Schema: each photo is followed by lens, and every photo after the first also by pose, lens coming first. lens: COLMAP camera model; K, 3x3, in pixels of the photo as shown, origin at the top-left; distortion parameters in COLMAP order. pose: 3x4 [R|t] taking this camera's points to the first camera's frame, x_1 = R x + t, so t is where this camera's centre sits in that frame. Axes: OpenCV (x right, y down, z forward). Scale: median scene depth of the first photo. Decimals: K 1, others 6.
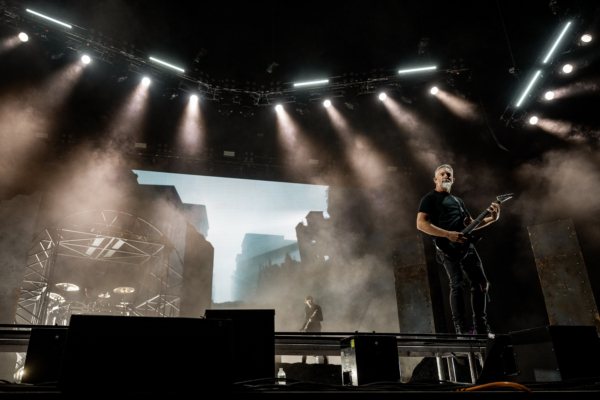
lens RADIAL K [[412.6, 0, 309.7], [0, 412.6, 202.7], [0, 0, 1]] dist [0.001965, 0.000887]
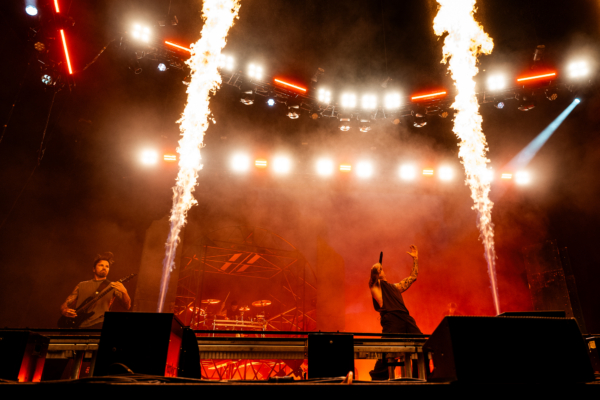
lens RADIAL K [[412.6, 0, 309.7], [0, 412.6, 202.7], [0, 0, 1]] dist [0.001965, 0.000887]
pose [[0.997497, -0.037232, -0.060121, -0.250395], [0.035238, 0.998804, -0.033885, -0.000570], [0.061311, 0.031682, 0.997616, -0.030094]]
